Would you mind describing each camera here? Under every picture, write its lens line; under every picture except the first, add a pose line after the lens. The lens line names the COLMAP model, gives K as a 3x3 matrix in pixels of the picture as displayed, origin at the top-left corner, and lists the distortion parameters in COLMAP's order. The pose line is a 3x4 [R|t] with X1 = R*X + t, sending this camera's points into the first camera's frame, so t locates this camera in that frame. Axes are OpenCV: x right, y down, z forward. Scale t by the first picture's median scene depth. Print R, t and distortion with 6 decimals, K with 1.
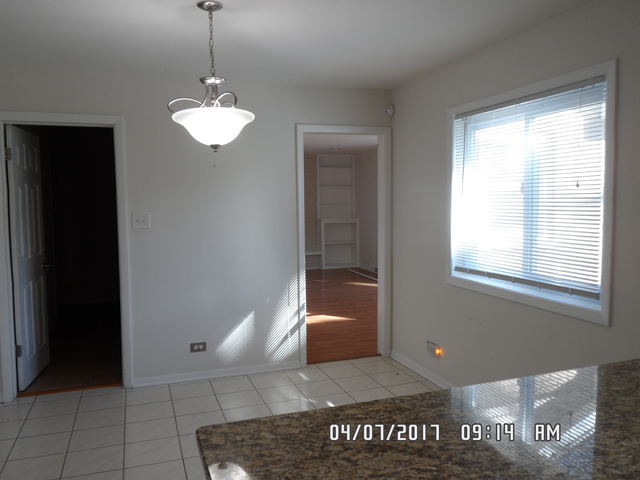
lens RADIAL K [[519.4, 0, 320.1], [0, 519.4, 240.1], [0, 0, 1]] dist [0.001441, -0.014118]
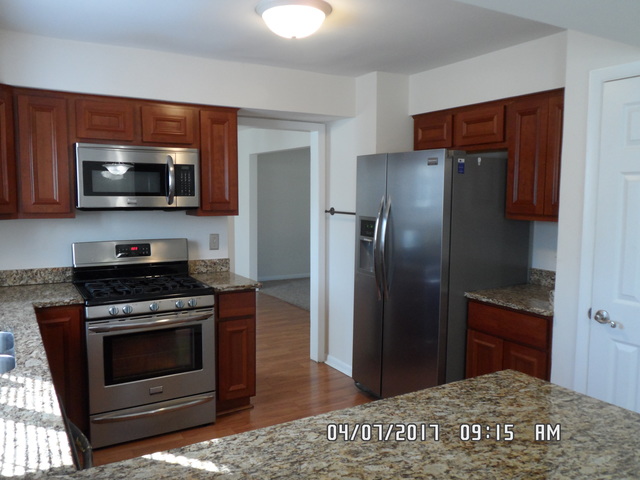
lens RADIAL K [[519.4, 0, 319.6], [0, 519.4, 239.7], [0, 0, 1]] dist [0.001441, -0.014118]
pose [[-0.982401, 0.013136, -0.186319, 0.313640], [-0.018881, 0.985430, 0.169029, -0.078146], [0.185825, 0.169572, -0.967840, 0.761572]]
